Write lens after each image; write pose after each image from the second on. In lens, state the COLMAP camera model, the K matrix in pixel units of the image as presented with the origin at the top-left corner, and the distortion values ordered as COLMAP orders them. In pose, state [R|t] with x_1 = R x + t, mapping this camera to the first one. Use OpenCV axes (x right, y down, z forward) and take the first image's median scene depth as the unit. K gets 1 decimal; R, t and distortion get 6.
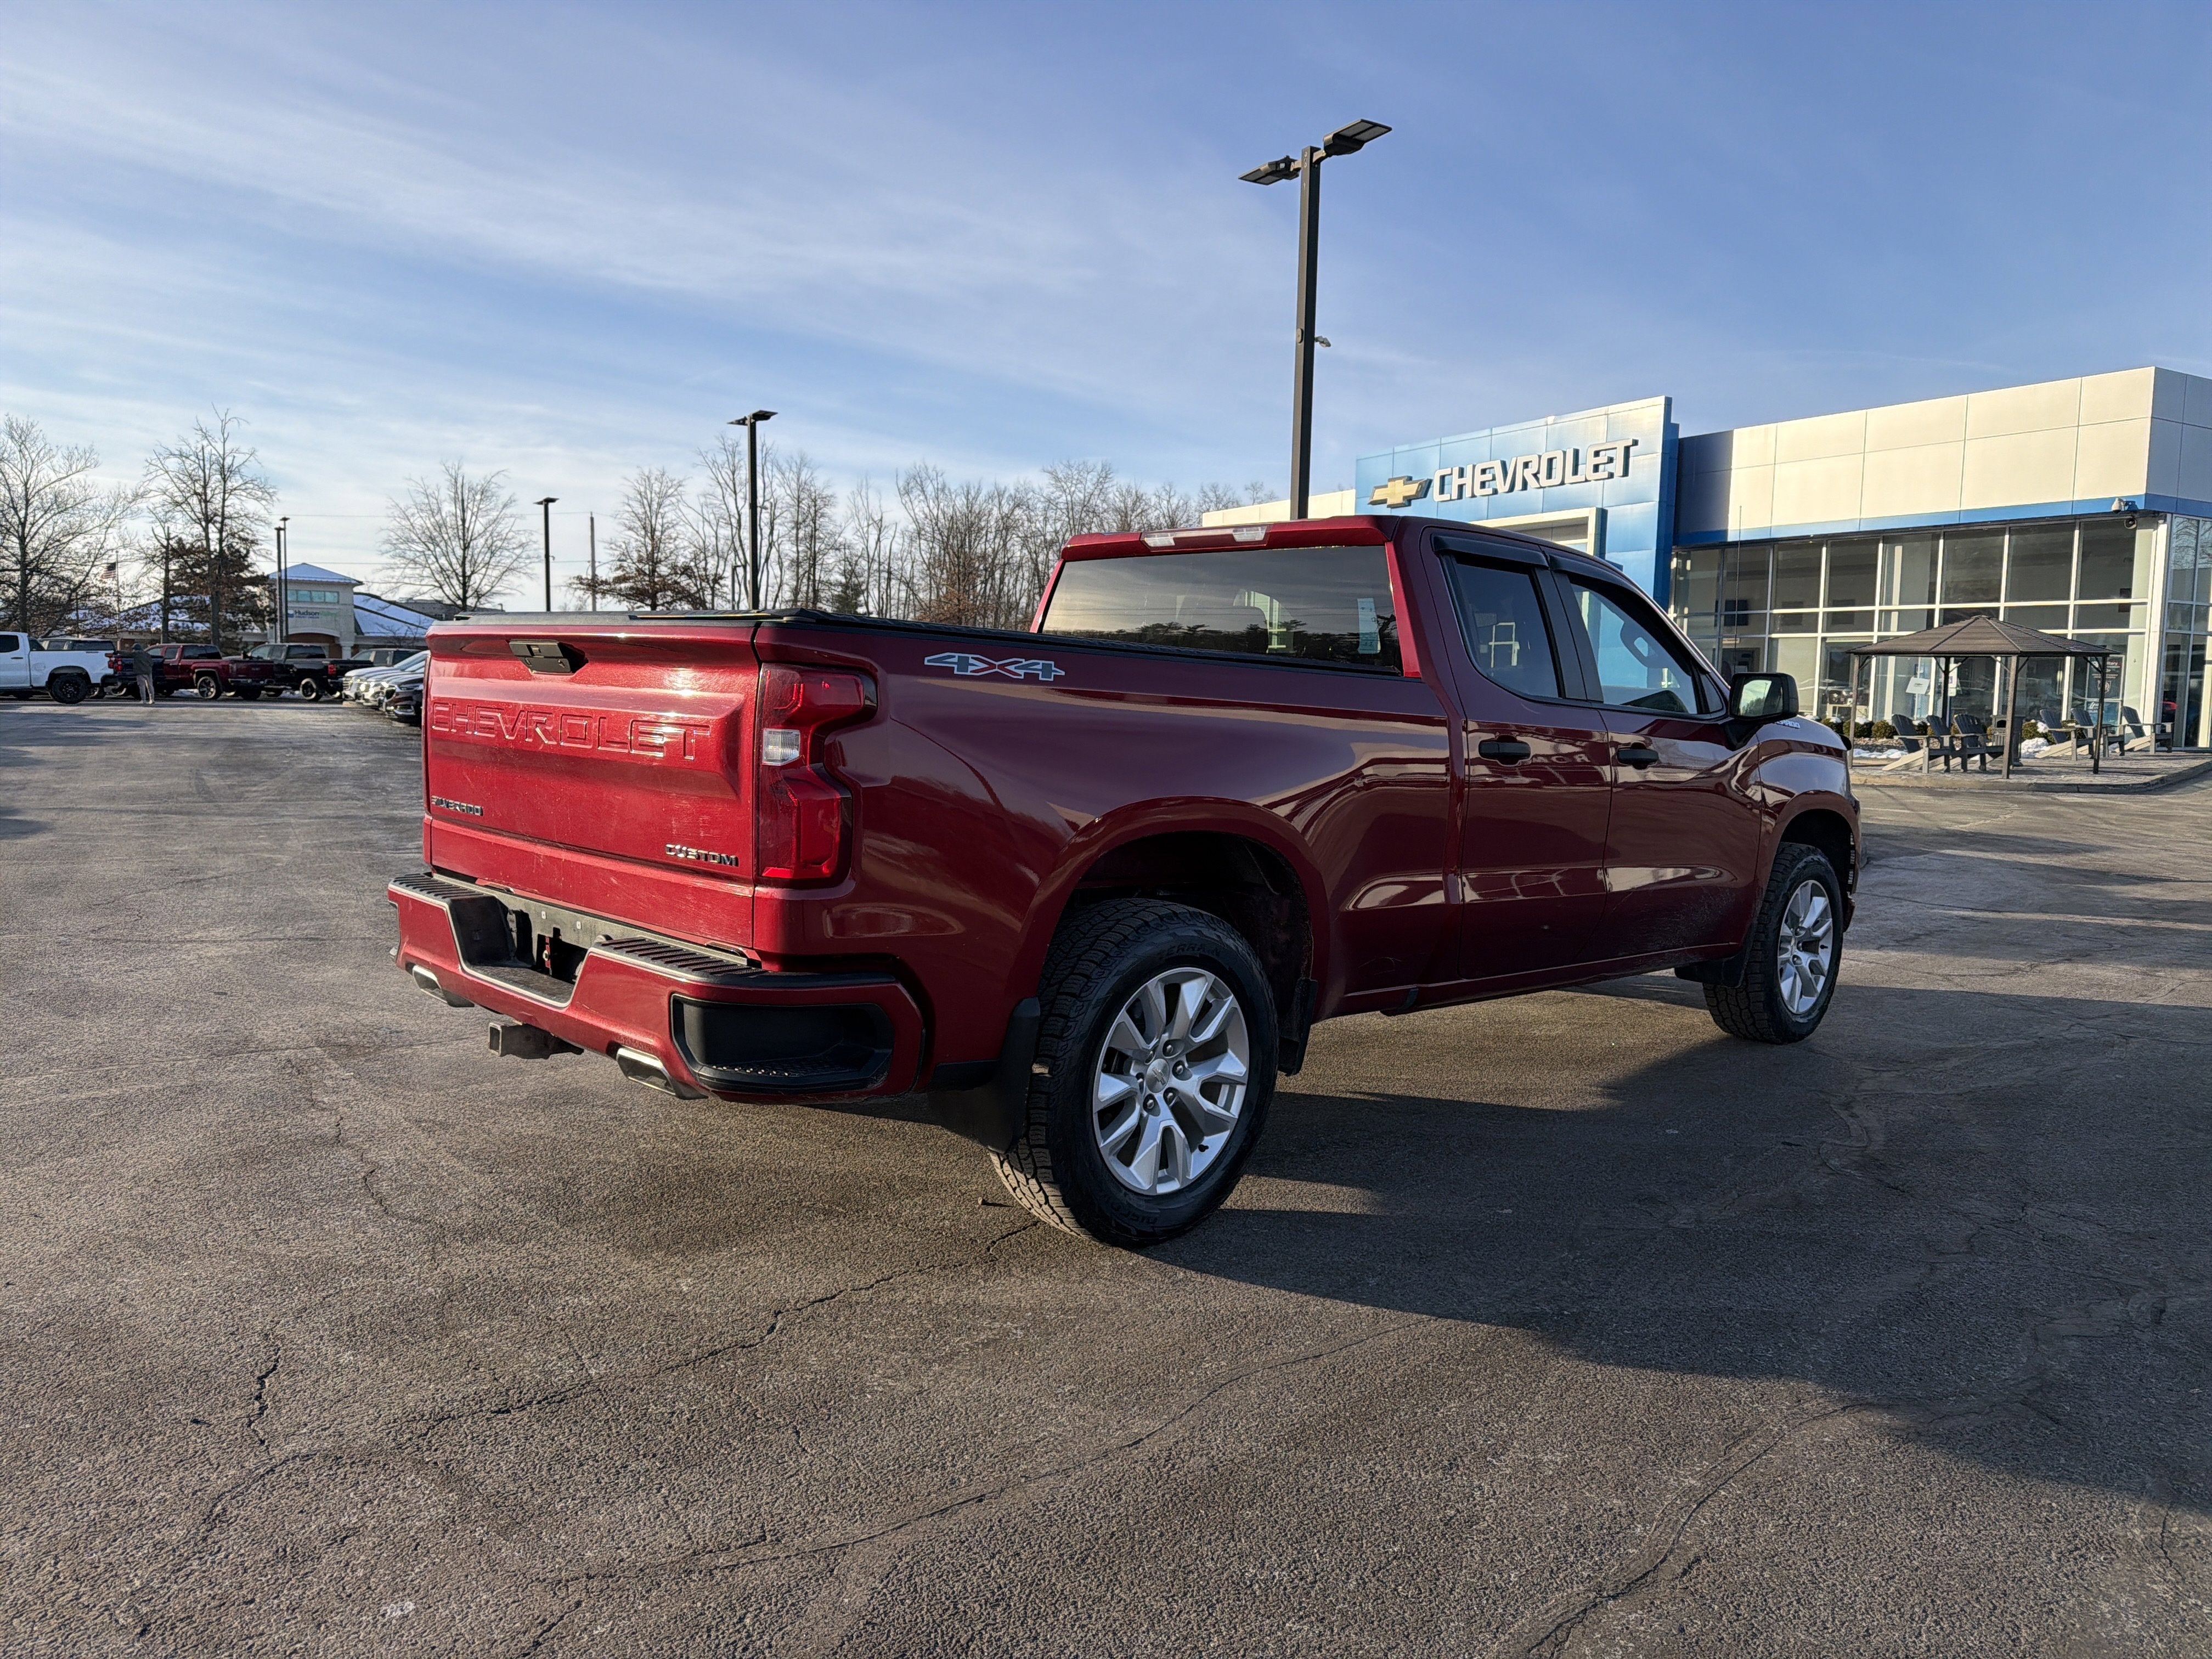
lens RADIAL K [[1578.1, 0, 1076.4], [0, 1578.1, 812.6], [0, 0, 1]] dist [0.093873, -0.167258]
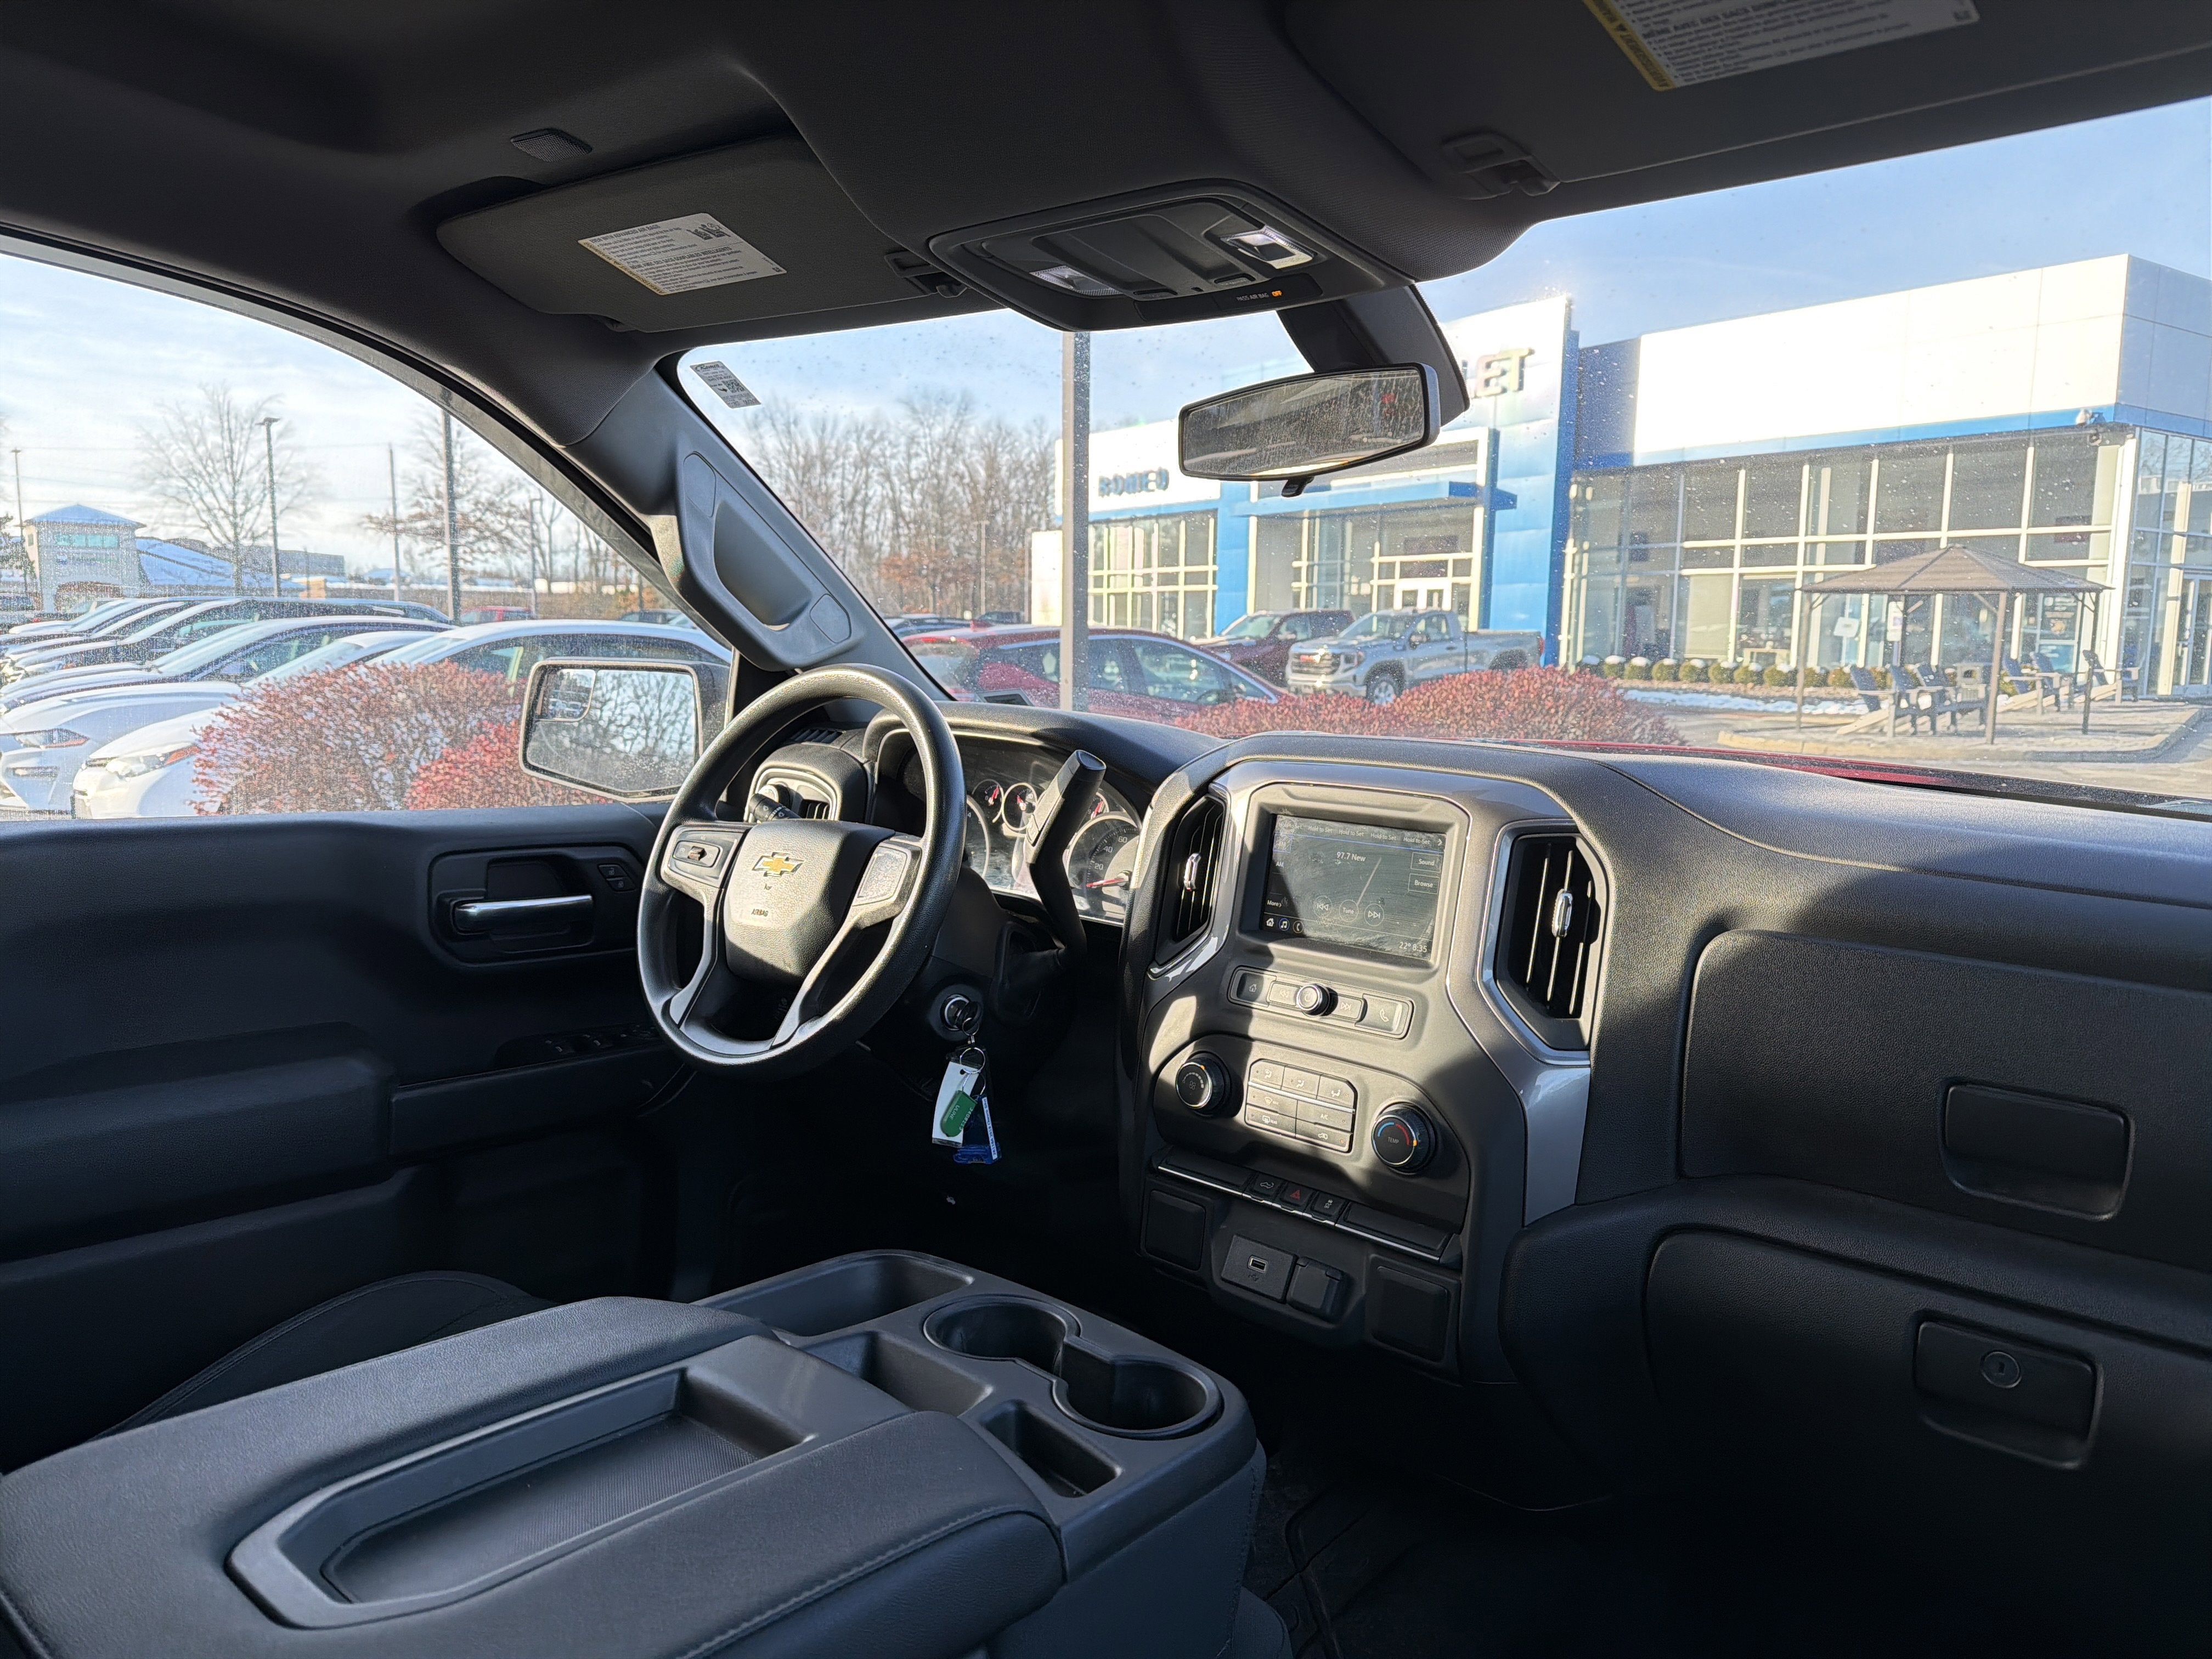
lens RADIAL K [[1578.1, 0, 1076.4], [0, 1578.1, 812.6], [0, 0, 1]] dist [0.093873, -0.167258]
pose [[0.997214, -0.017735, 0.072459, 0.034389], [0.015155, 0.999237, 0.035996, -0.014855], [-0.073042, -0.034797, 0.996722, 0.142061]]
